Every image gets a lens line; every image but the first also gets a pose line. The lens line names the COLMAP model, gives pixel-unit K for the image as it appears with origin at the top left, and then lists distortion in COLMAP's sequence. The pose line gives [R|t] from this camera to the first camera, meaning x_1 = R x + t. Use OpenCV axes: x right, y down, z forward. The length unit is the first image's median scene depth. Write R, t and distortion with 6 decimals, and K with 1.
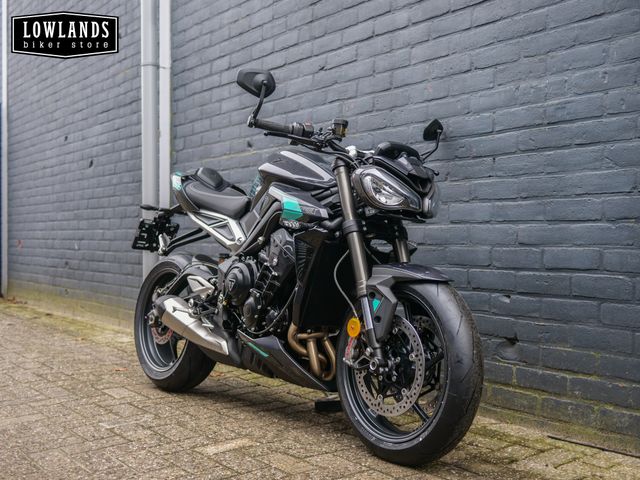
lens RADIAL K [[737.9, 0, 323.1], [0, 737.9, 240.5], [0, 0, 1]] dist [-0.007059, 0.000000]
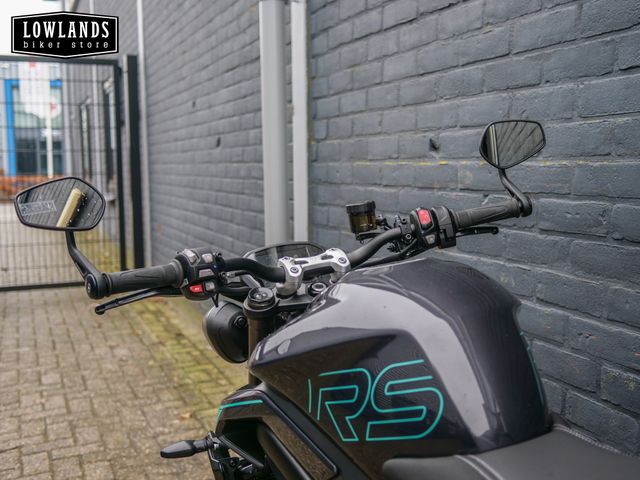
lens RADIAL K [[737.9, 0, 321.7], [0, 737.9, 242.0], [0, 0, 1]] dist [-0.007059, 0.000000]
pose [[0.964897, 0.018005, -0.262011, -0.048542], [0.008919, 0.994825, 0.101210, -0.146443], [0.262478, -0.099994, 0.959743, 0.599154]]
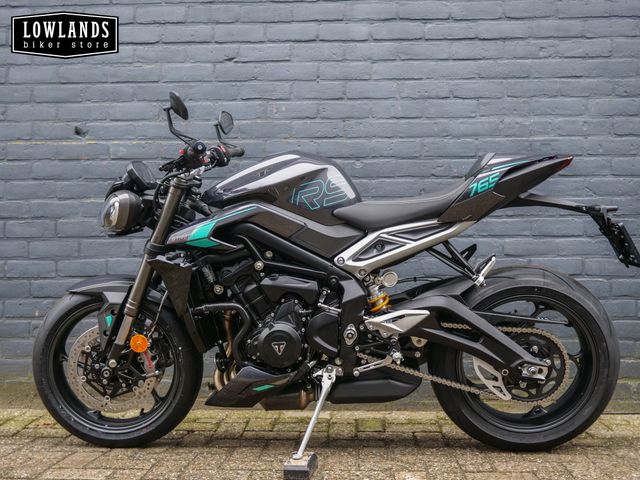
lens RADIAL K [[737.9, 0, 322.2], [0, 737.9, 251.5], [0, 0, 1]] dist [-0.007059, 0.000000]
pose [[0.643756, 0.003123, 0.765225, -0.667311], [0.006349, 0.999935, -0.009422, 0.006688], [-0.765205, 0.010924, 0.643694, 0.385319]]
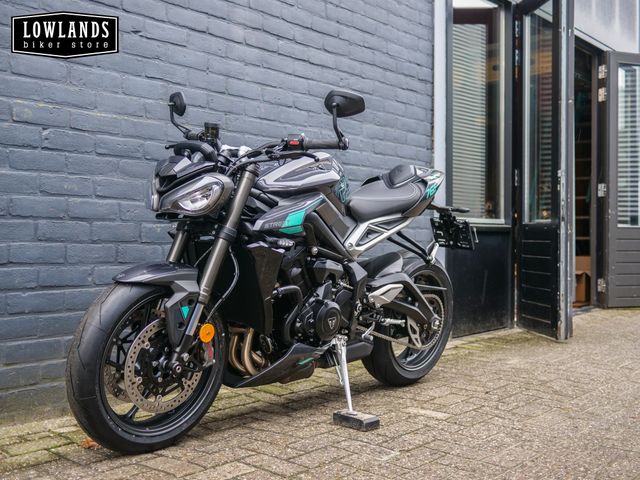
lens RADIAL K [[737.9, 0, 319.2], [0, 737.9, 240.9], [0, 0, 1]] dist [-0.007059, 0.000000]
pose [[-0.201207, -0.004110, 0.979540, -0.946374], [-0.000175, 0.999991, 0.004160, -0.000872], [-0.979549, 0.000666, -0.201206, 1.063989]]
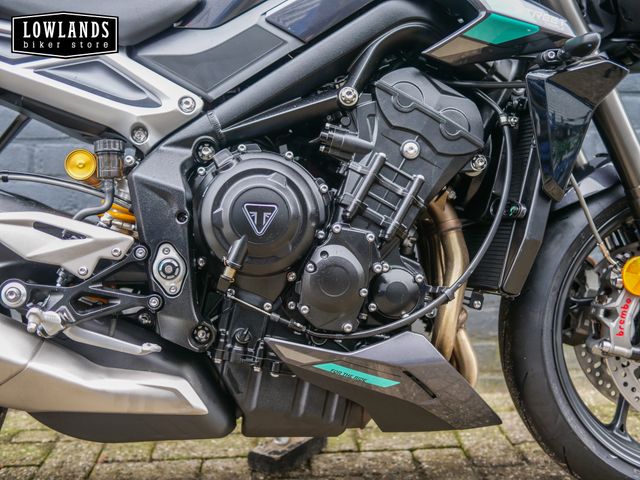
lens RADIAL K [[737.9, 0, 318.7], [0, 737.9, 237.5], [0, 0, 1]] dist [-0.007059, 0.000000]
pose [[0.569317, -0.088427, 0.817348, -0.339820], [0.024961, 0.995599, 0.090326, 0.031108], [-0.821739, -0.031023, 0.569019, 0.650492]]
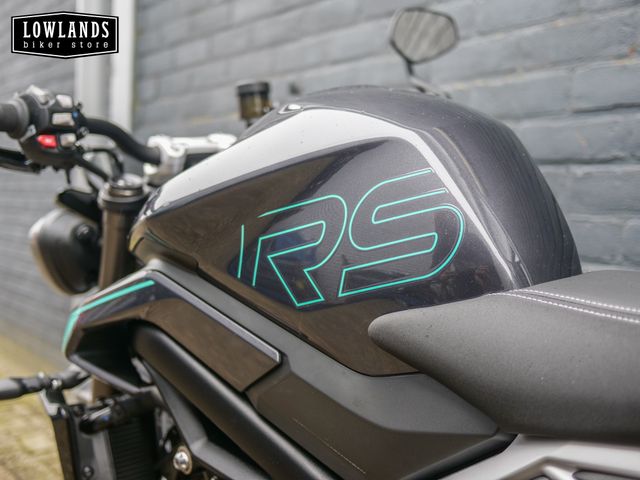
lens RADIAL K [[737.9, 0, 318.3], [0, 737.9, 245.8], [0, 0, 1]] dist [-0.007059, 0.000000]
pose [[0.999153, 0.037987, 0.015838, -0.111104], [-0.038670, 0.998222, 0.045355, -0.067436], [-0.014087, -0.045929, 0.998845, 0.671004]]
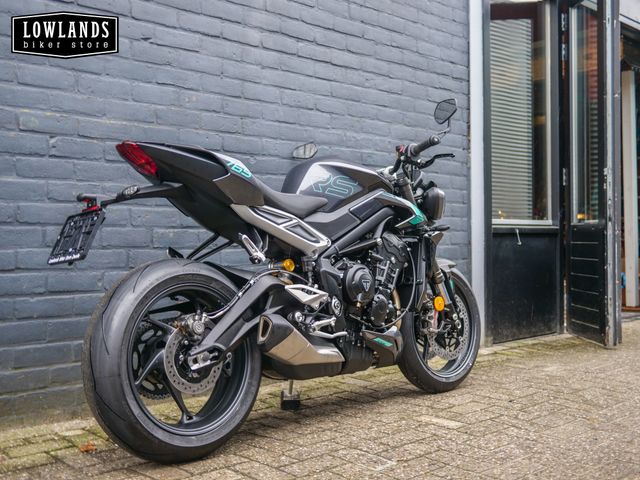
lens RADIAL K [[737.9, 0, 320.3], [0, 737.9, 242.2], [0, 0, 1]] dist [-0.007059, 0.000000]
pose [[-0.100240, 0.000956, 0.994963, -0.943132], [0.009369, 0.999956, -0.000017, 0.000061], [-0.994919, 0.009320, -0.100244, 0.979985]]
